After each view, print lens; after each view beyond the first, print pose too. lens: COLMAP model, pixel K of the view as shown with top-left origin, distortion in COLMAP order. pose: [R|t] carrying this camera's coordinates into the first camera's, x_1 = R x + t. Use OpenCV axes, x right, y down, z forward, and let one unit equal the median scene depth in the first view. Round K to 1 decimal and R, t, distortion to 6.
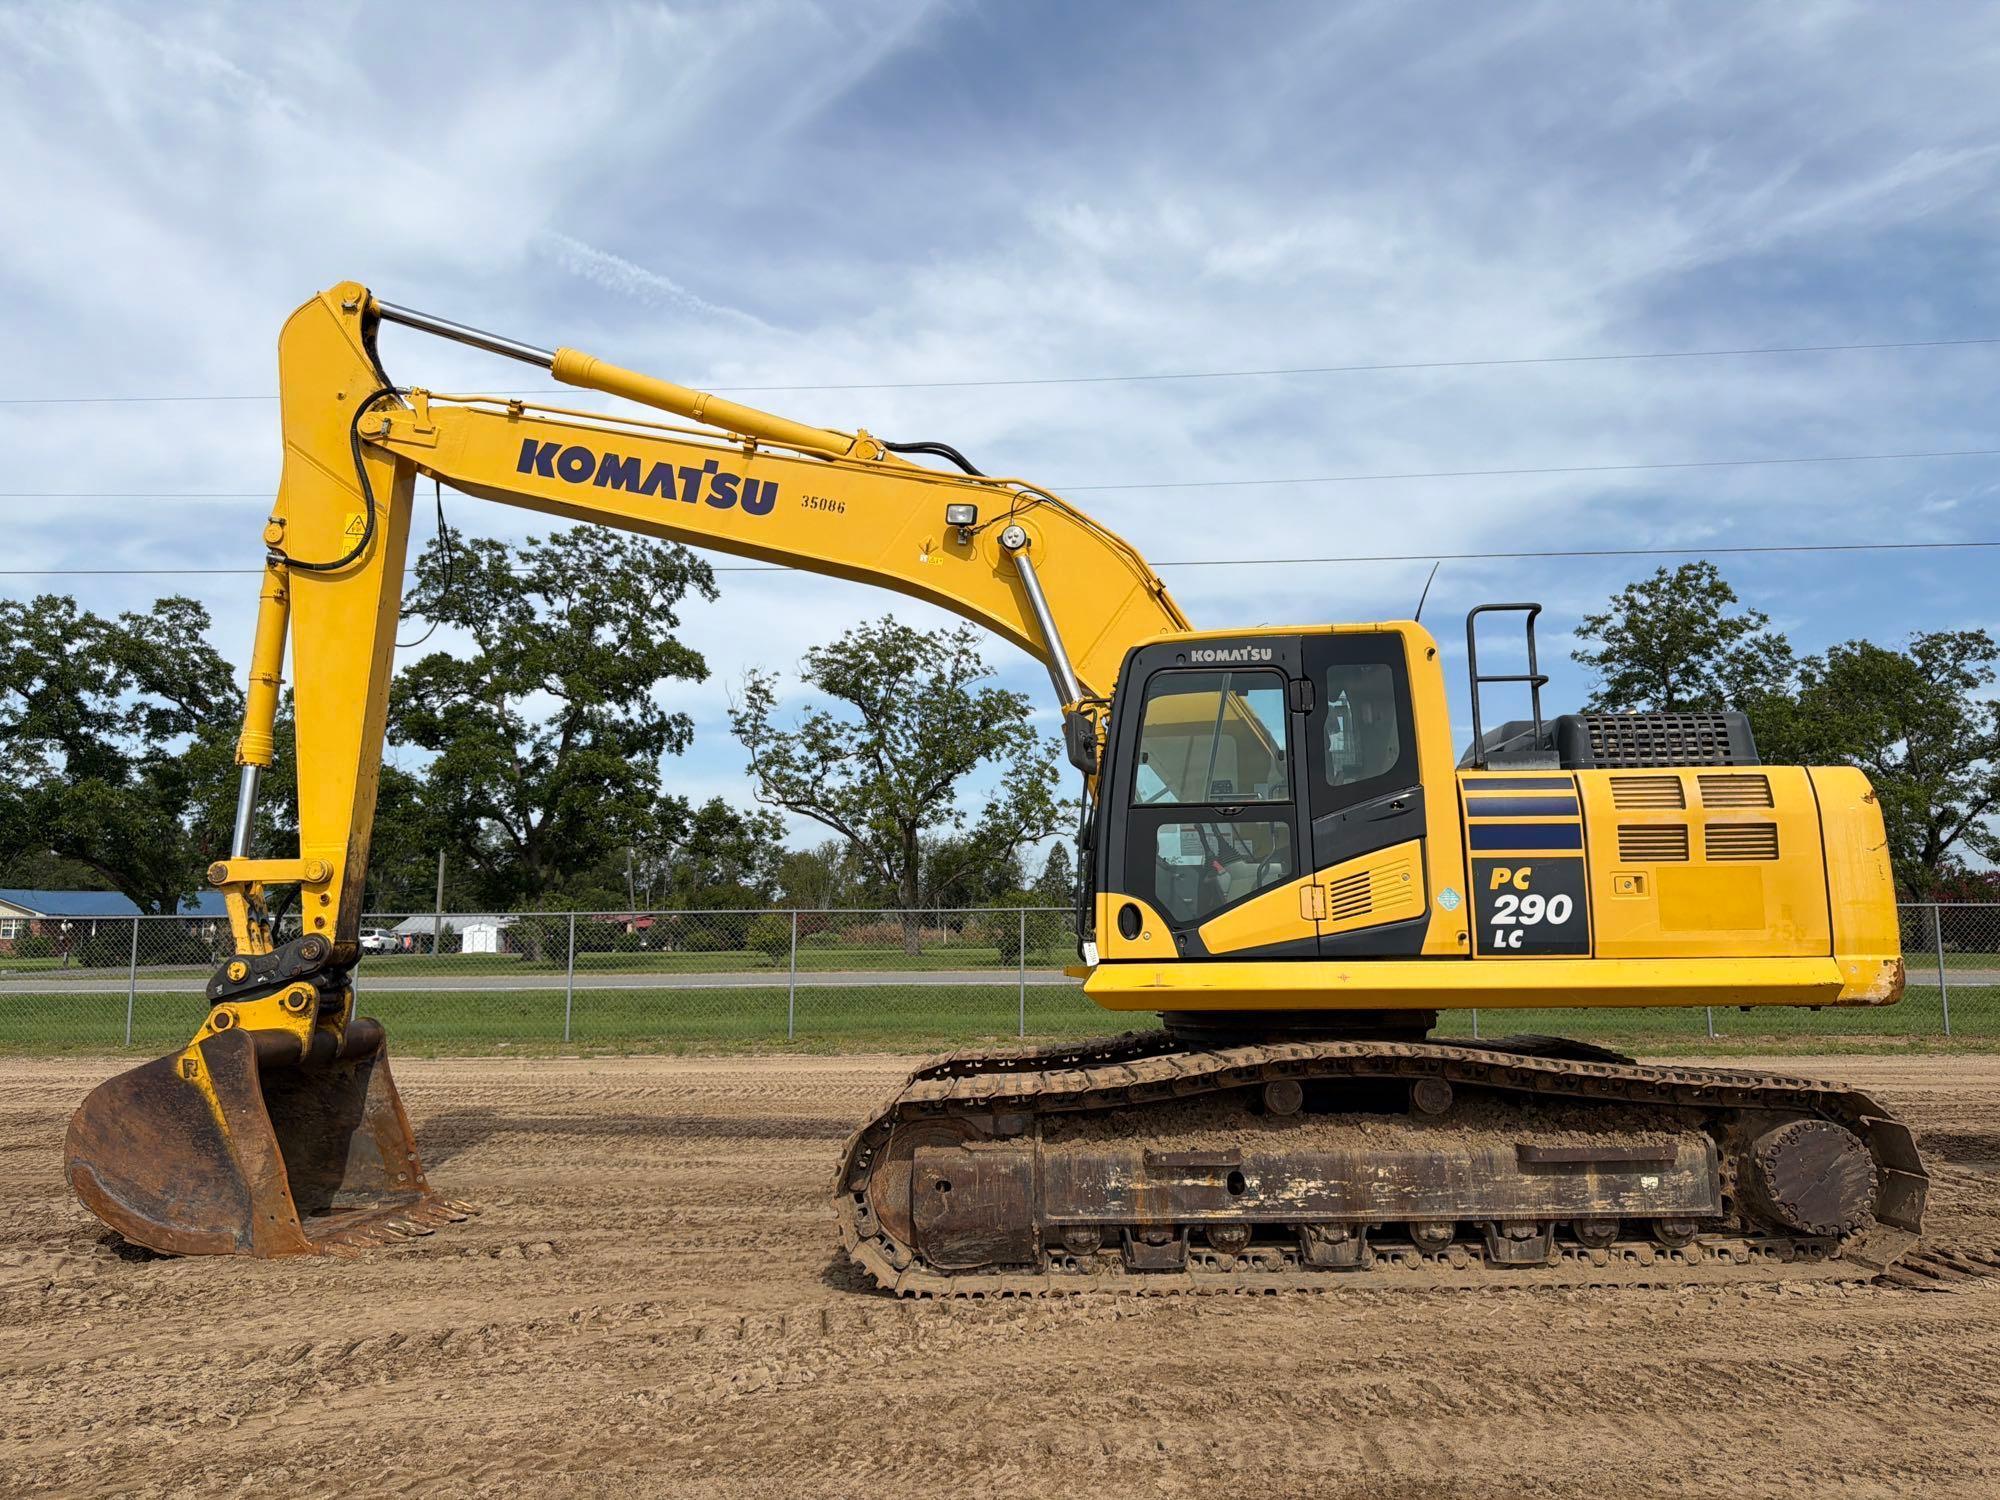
lens RADIAL K [[1424.1, 0, 1009.8], [0, 1424.1, 754.9], [0, 0, 1]] dist [0.044608, -0.056295]
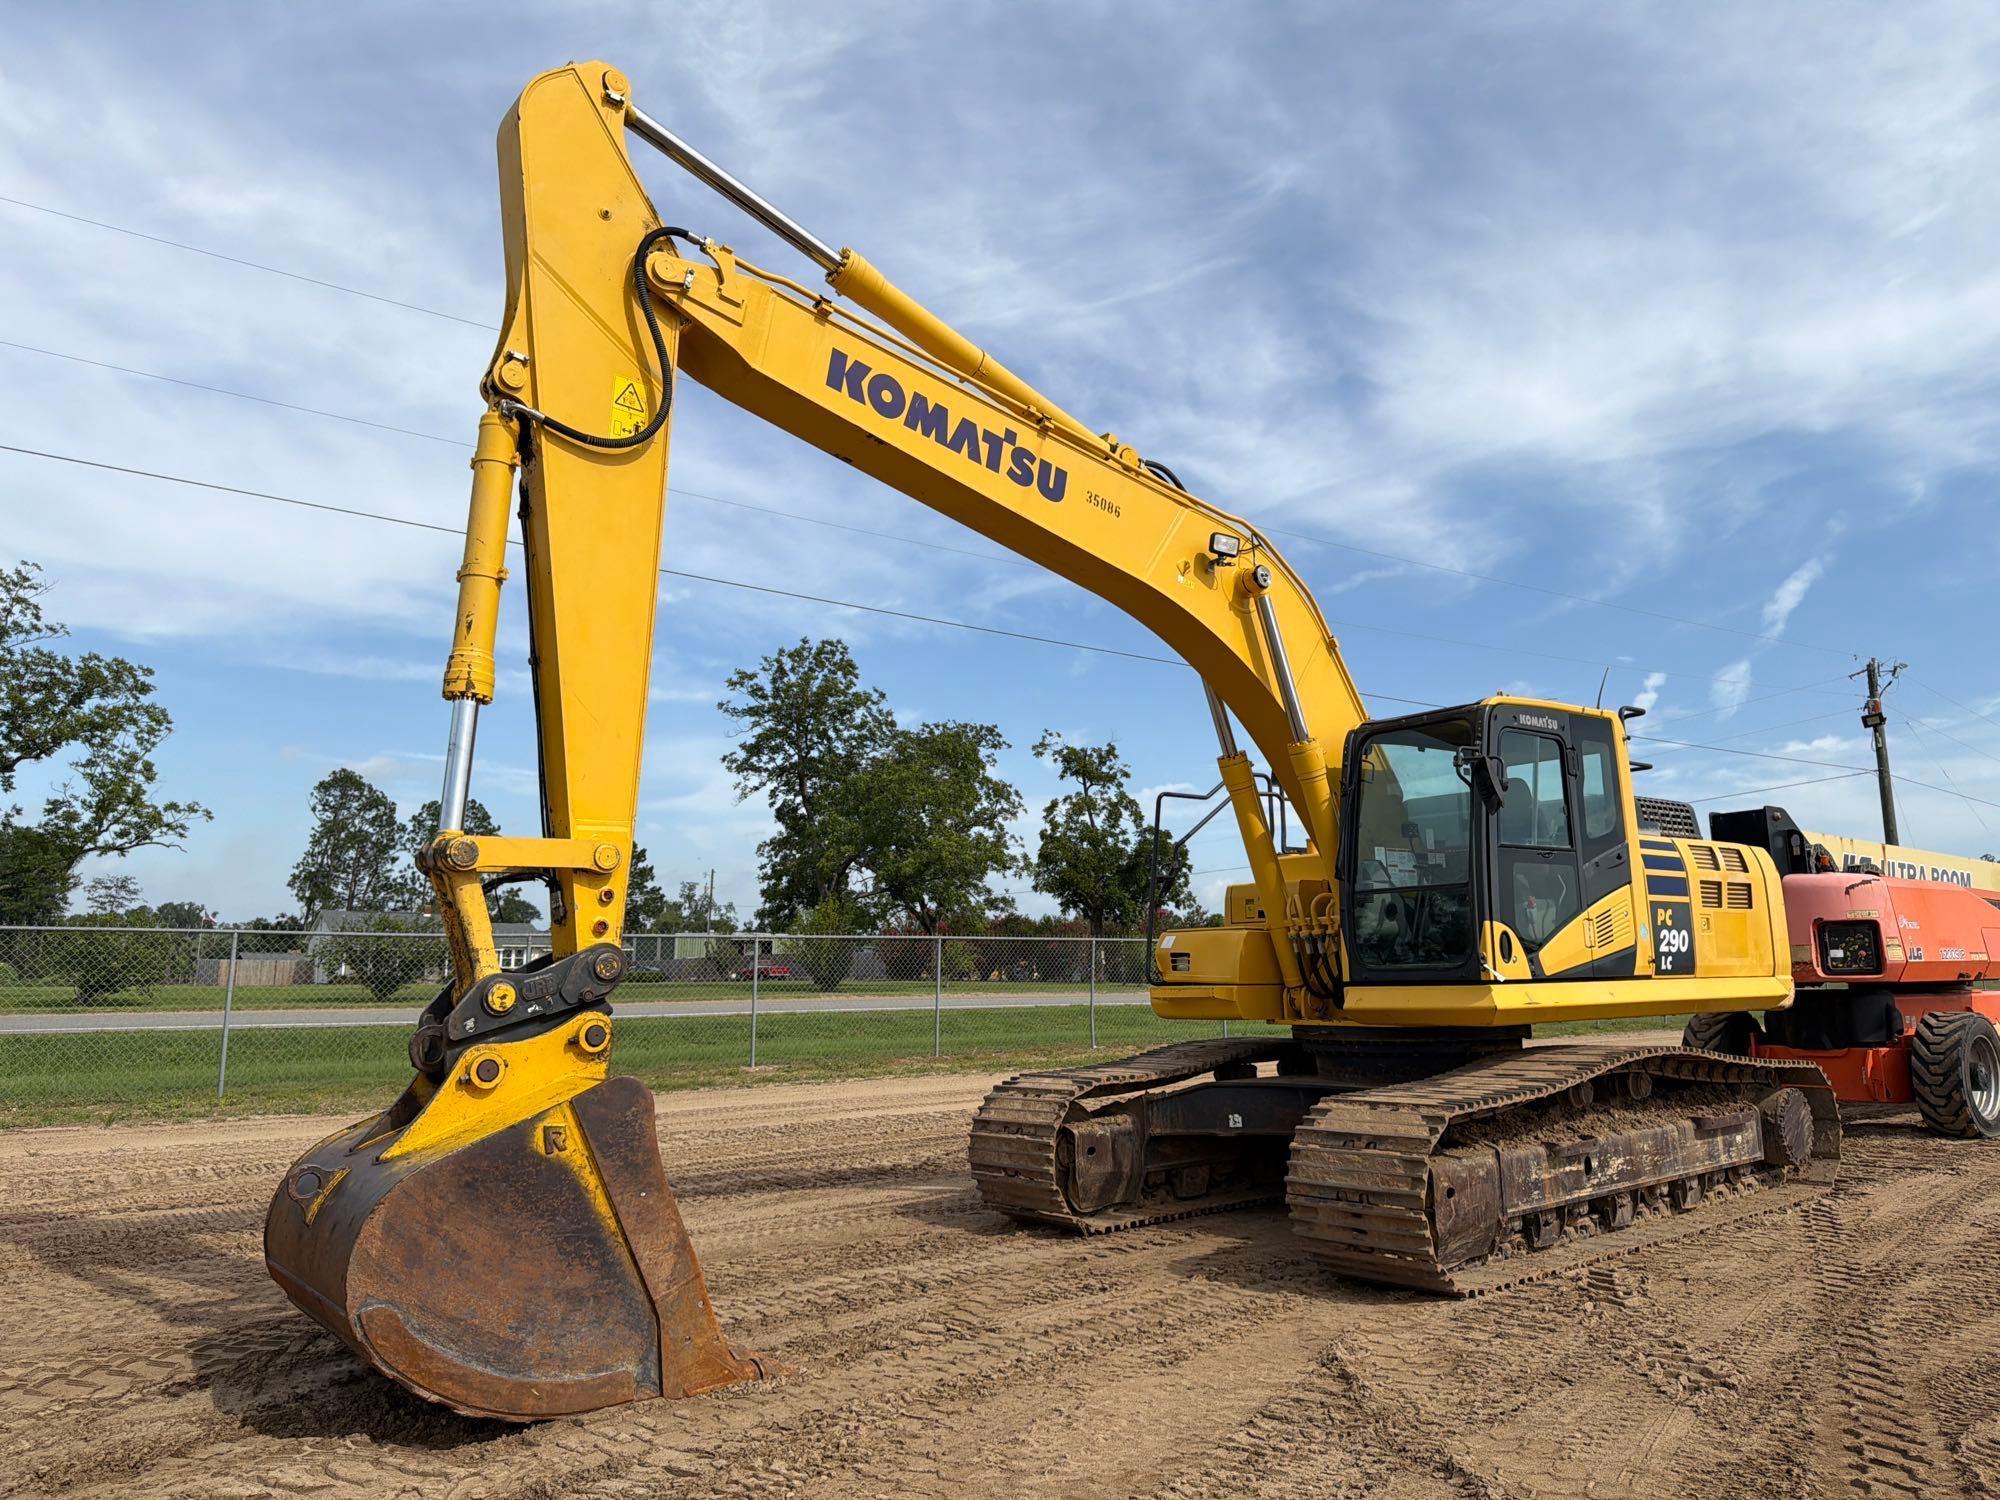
lens RADIAL K [[1424.1, 0, 1009.8], [0, 1424.1, 752.1], [0, 0, 1]] dist [0.044608, -0.056295]
pose [[0.758856, 0.101633, 0.643279, -0.371166], [-0.085396, 0.994748, -0.056424, 0.023509], [-0.645635, -0.012116, 0.763550, 0.146565]]
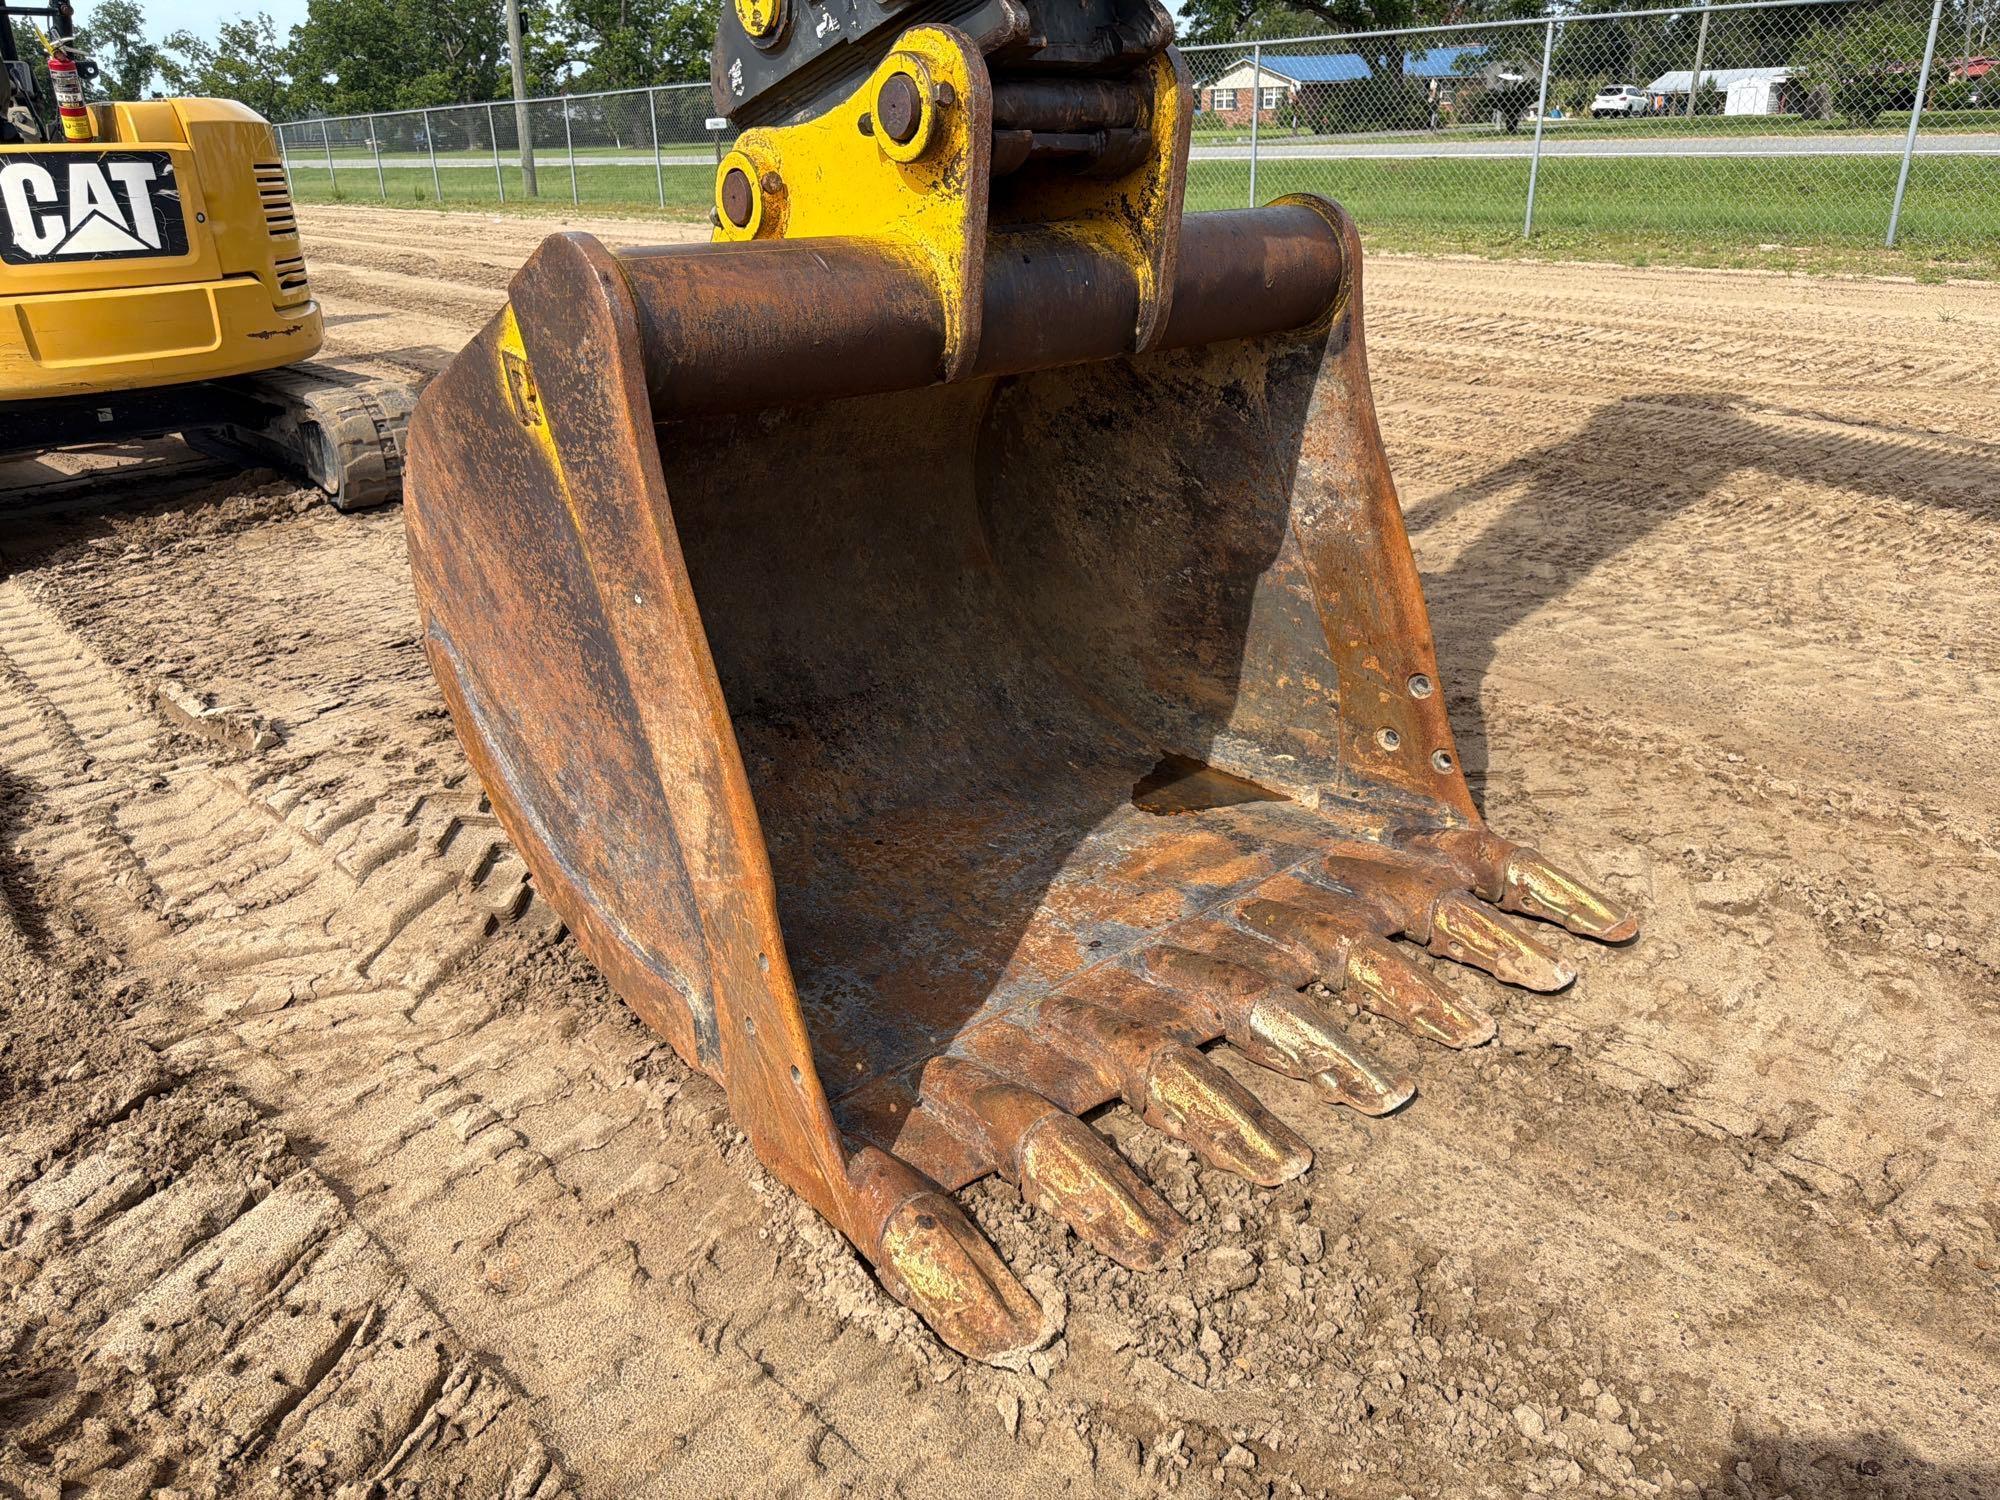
lens RADIAL K [[1424.1, 0, 991.6], [0, 1424.1, 723.4], [0, 0, 1]] dist [0.044608, -0.056295]
pose [[0.695040, 0.262143, -0.669478, -0.139086], [0.114971, 0.878654, 0.463409, 0.069223], [0.709719, -0.399059, 0.580561, 0.380840]]
